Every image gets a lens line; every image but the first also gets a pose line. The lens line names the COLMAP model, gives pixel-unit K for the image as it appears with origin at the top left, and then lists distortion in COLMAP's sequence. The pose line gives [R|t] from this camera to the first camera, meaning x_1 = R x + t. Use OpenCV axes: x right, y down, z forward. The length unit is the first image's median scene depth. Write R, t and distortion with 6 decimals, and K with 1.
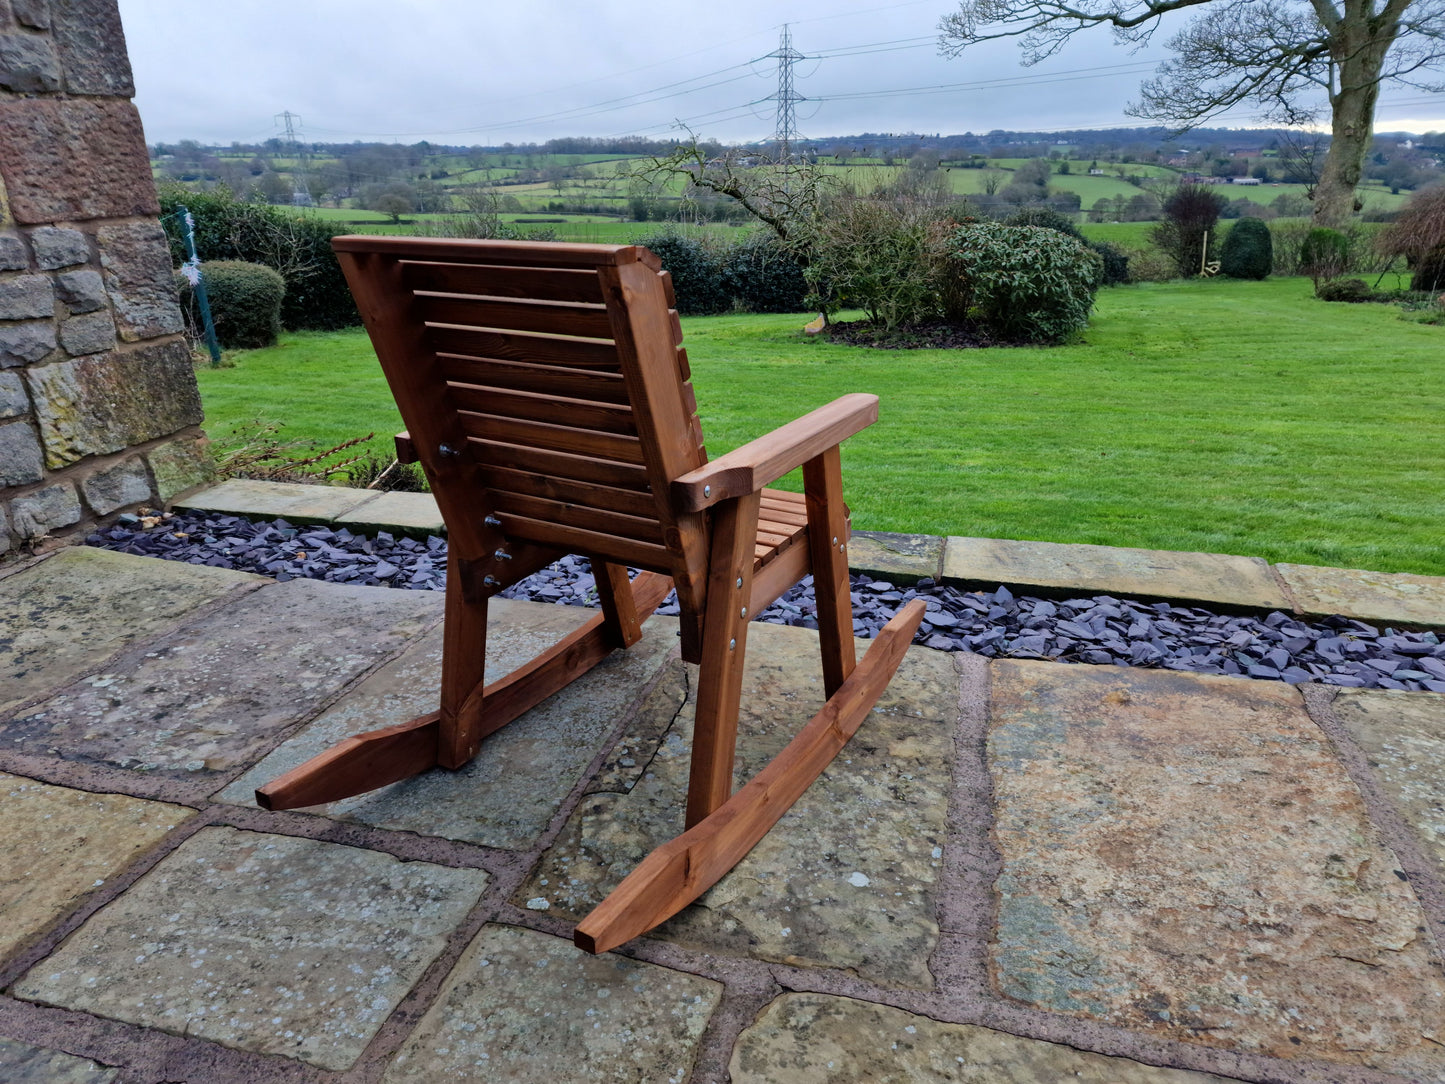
lens RADIAL K [[995.4, 0, 722.5], [0, 995.4, 522.2], [0, 0, 1]] dist [0.094354, -0.080707]
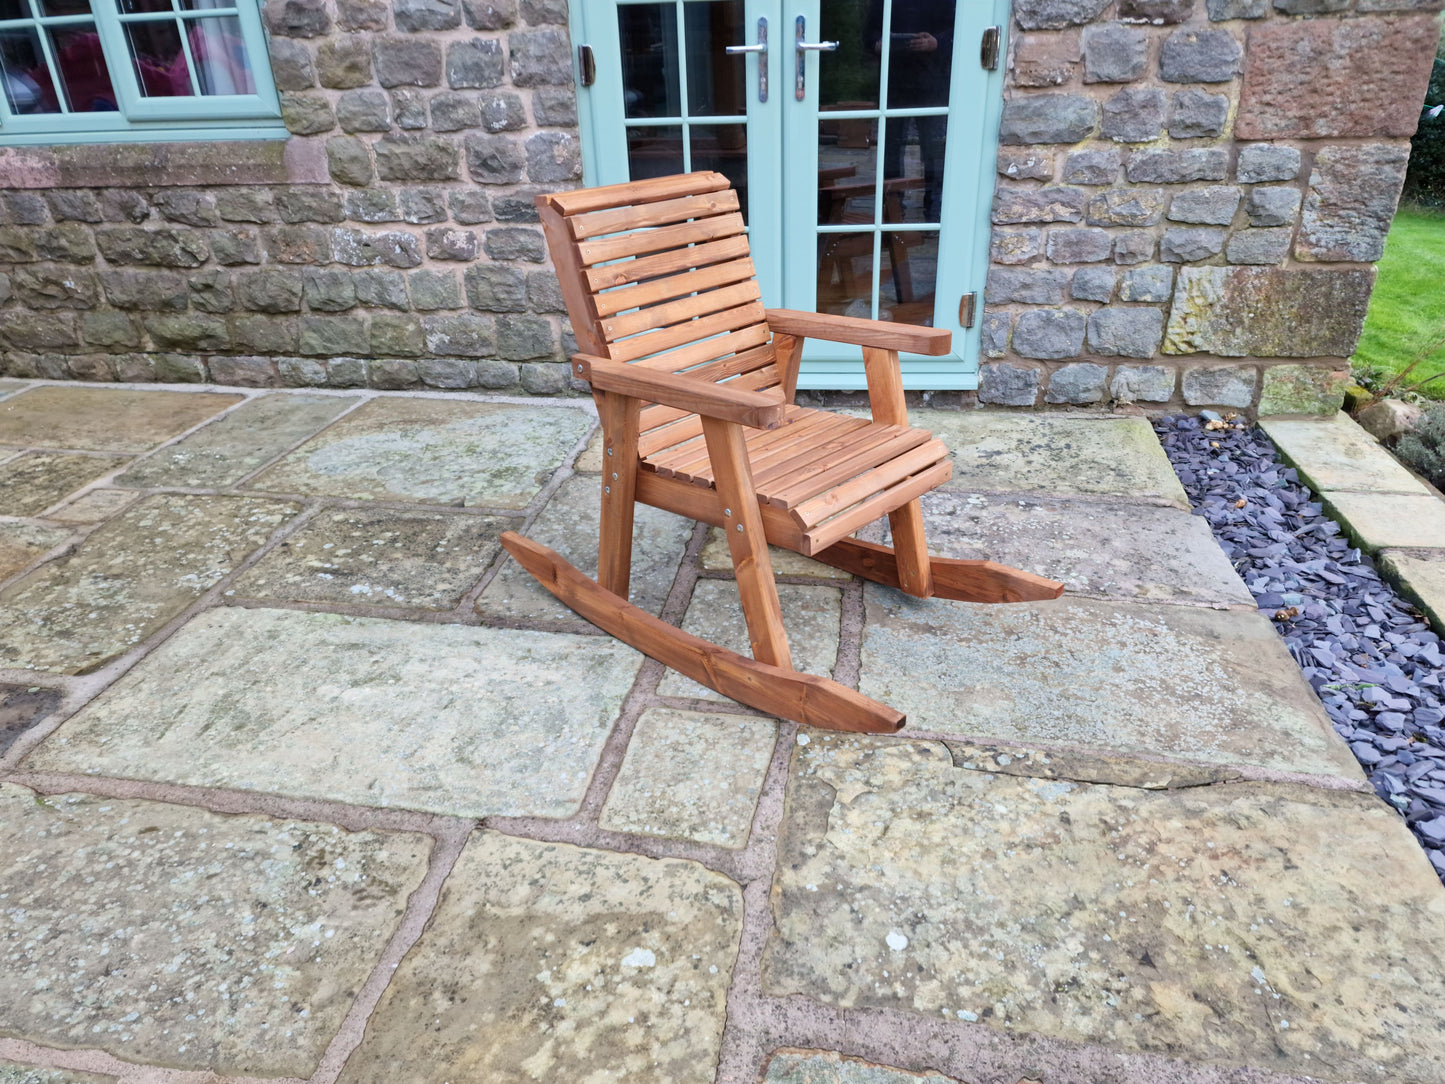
lens RADIAL K [[976.4, 0, 712.7], [0, 976.4, 568.5], [0, 0, 1]] dist [0.081887, -0.068126]
pose [[0.091027, 0.485947, -0.869235, 0.429752], [-0.311150, 0.843038, 0.438718, -0.180721], [0.945992, 0.230527, 0.227941, 0.278876]]
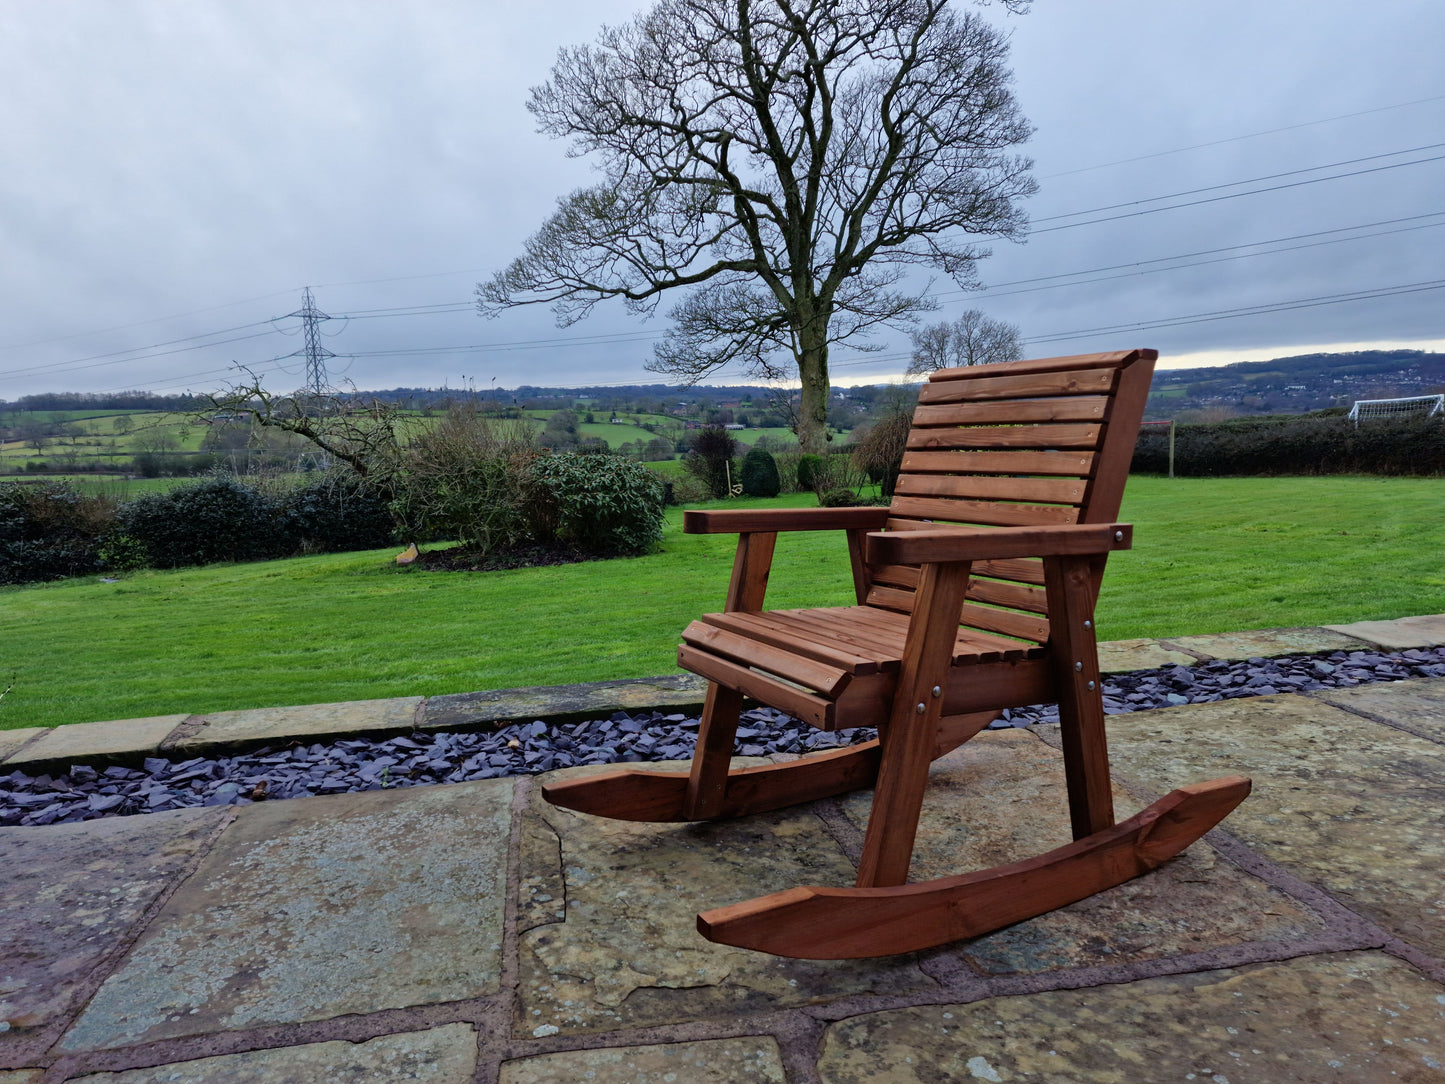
lens RADIAL K [[982.1, 0, 721.2], [0, 982.1, 555.7], [0, 0, 1]] dist [0.093487, -0.078337]
pose [[0.901706, -0.081055, 0.424685, -0.204367], [0.164511, 0.972705, -0.163647, 0.067238], [-0.399829, 0.217427, 0.890428, 0.009312]]
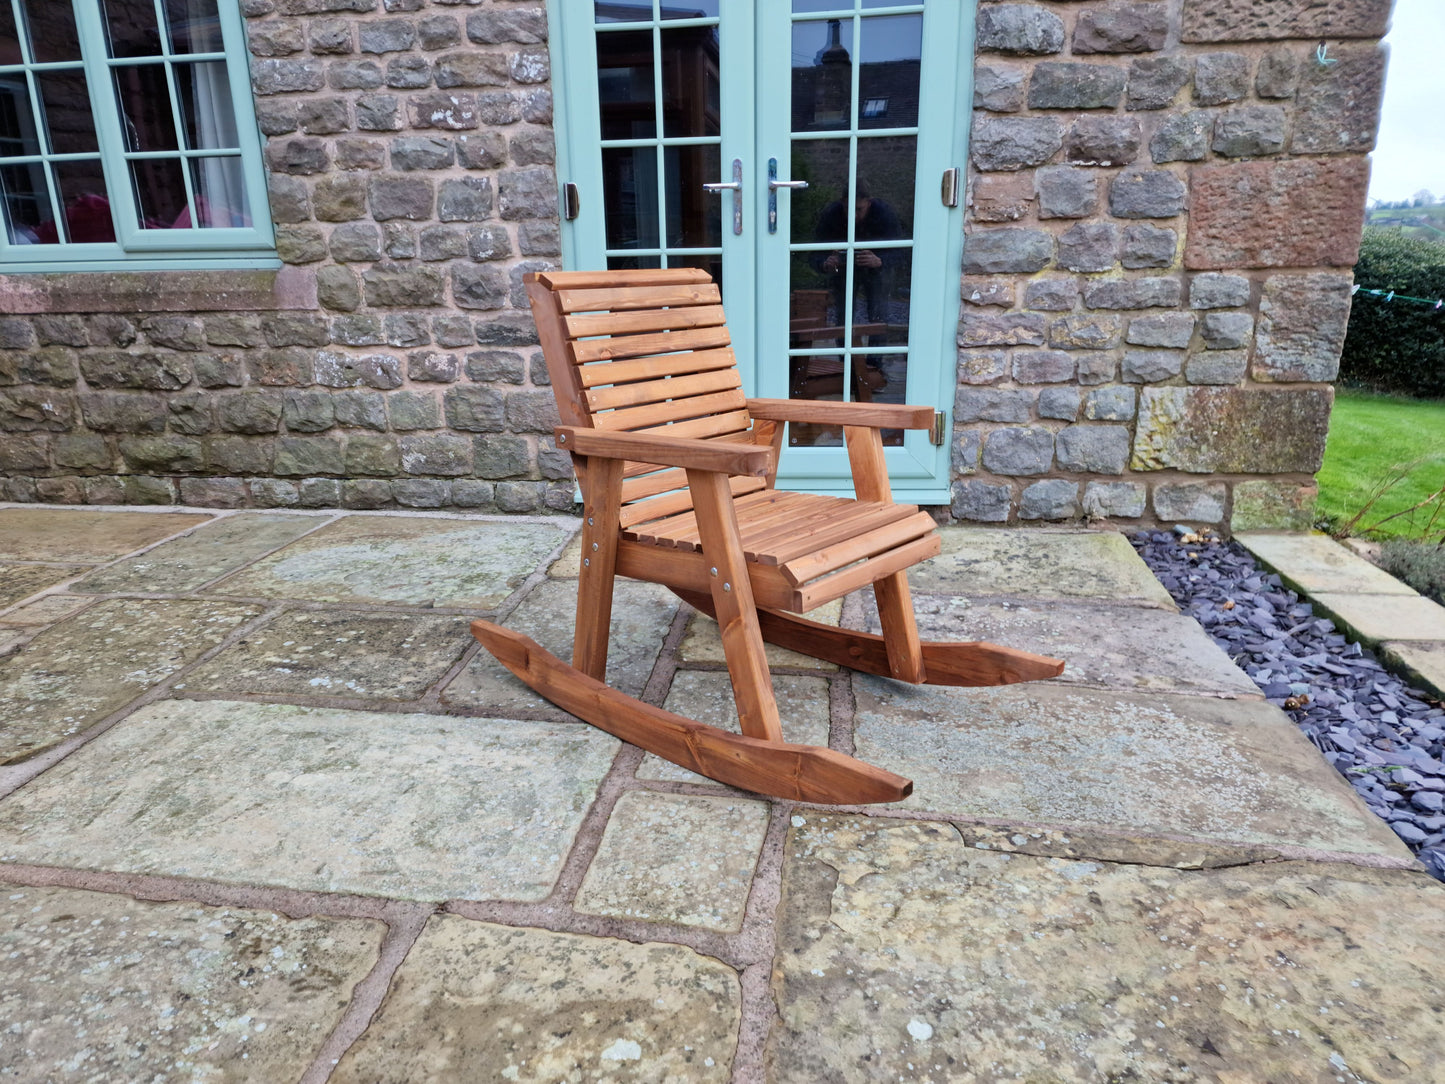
lens RADIAL K [[971.3, 0, 694.5], [0, 971.3, 560.2], [0, 0, 1]] dist [0.086745, -0.072412]
pose [[0.109396, 0.315087, -0.942737, 0.427173], [-0.322084, 0.908495, 0.266268, -0.096270], [0.940369, 0.274512, 0.200871, 0.289129]]
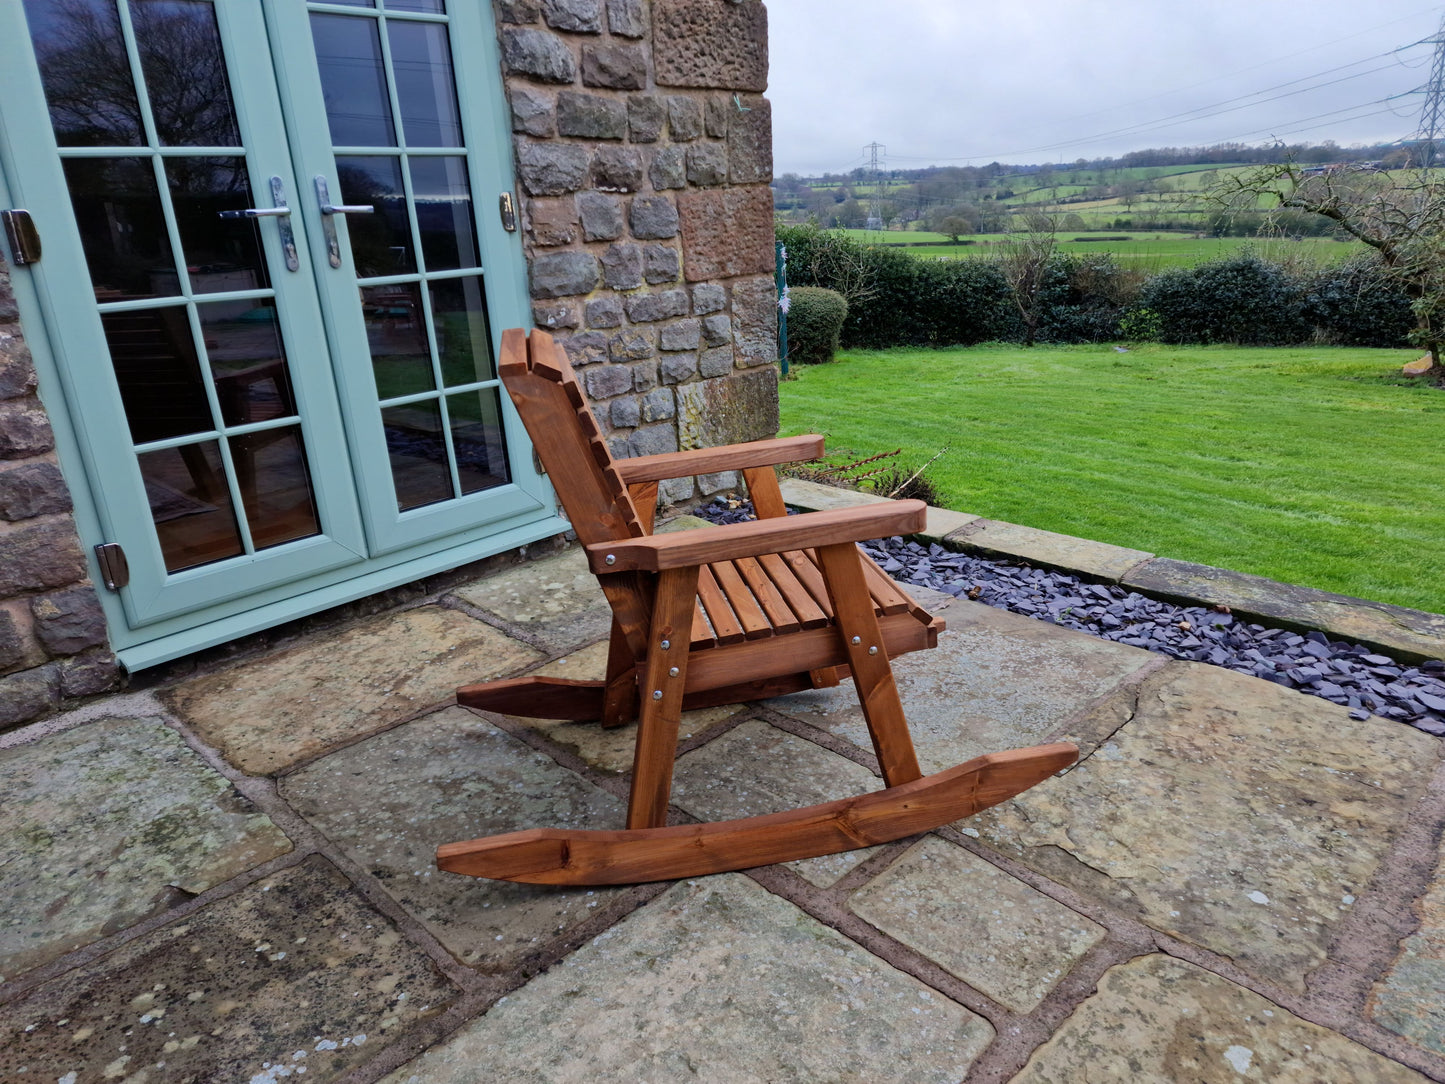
lens RADIAL K [[982.1, 0, 721.2], [0, 982.1, 555.7], [0, 0, 1]] dist [0.093487, -0.078337]
pose [[0.867315, 0.148227, -0.475177, 0.049606], [-0.140136, 0.988732, 0.052643, 0.001593], [0.477626, 0.020931, 0.878314, -0.150158]]
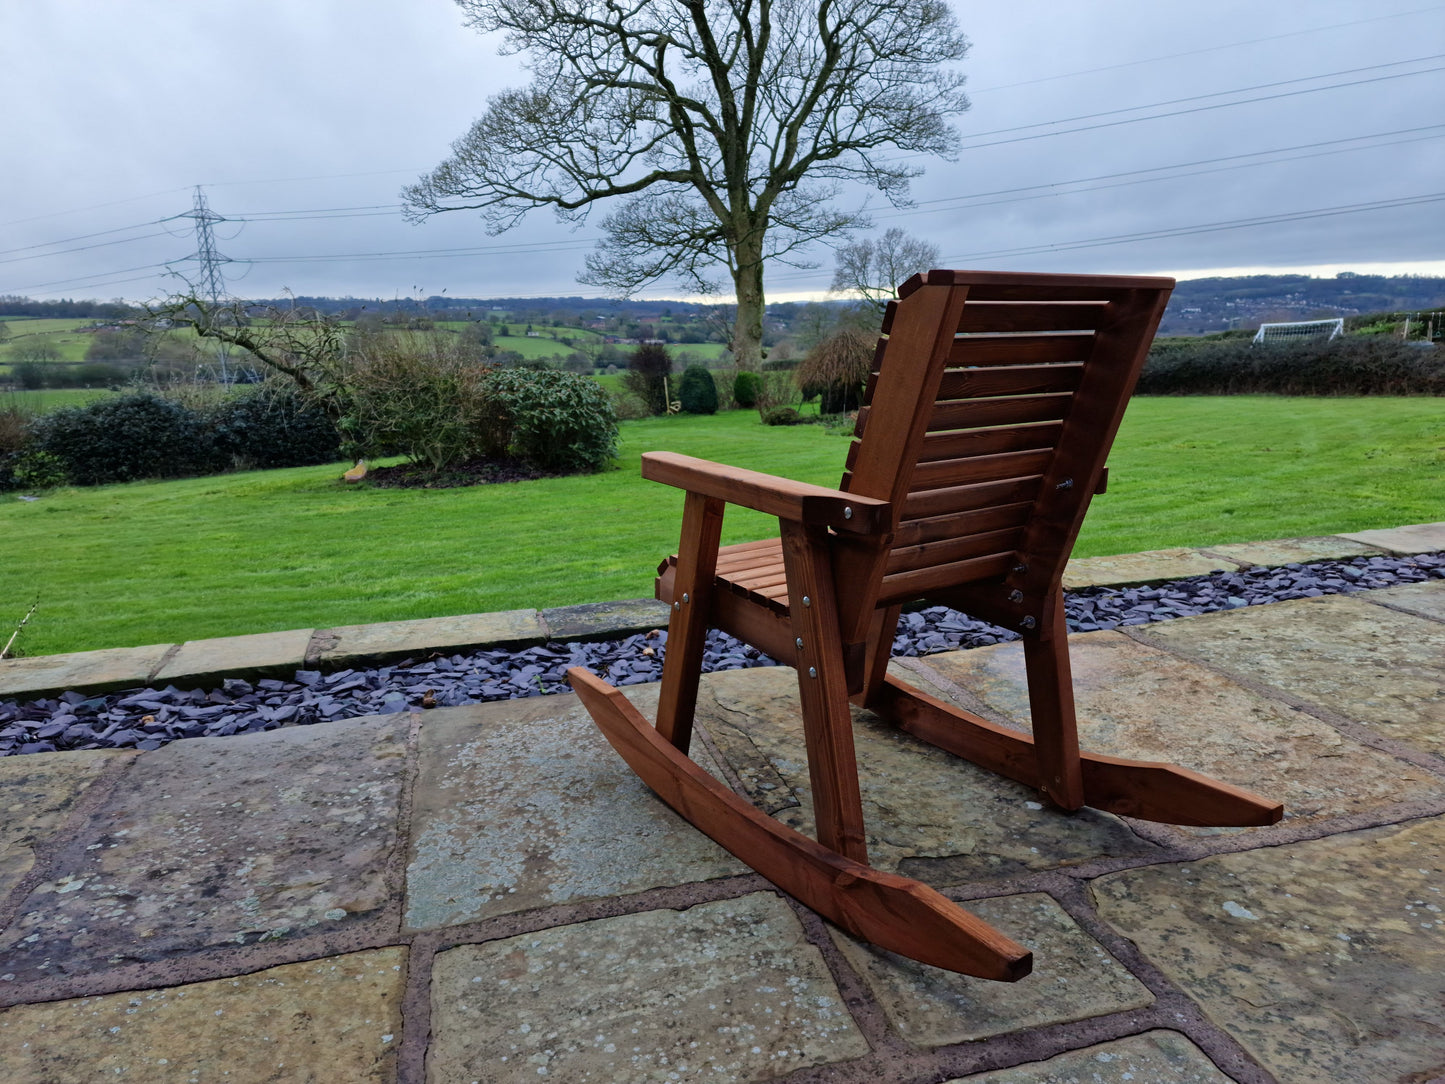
lens RADIAL K [[975.5, 0, 721.7], [0, 975.5, 536.3], [0, 0, 1]] dist [0.111437, -0.110146]
pose [[0.860780, -0.116303, 0.495512, -0.395996], [0.180920, 0.979879, -0.084297, 0.039083], [-0.475738, 0.162209, 0.864501, 0.054535]]
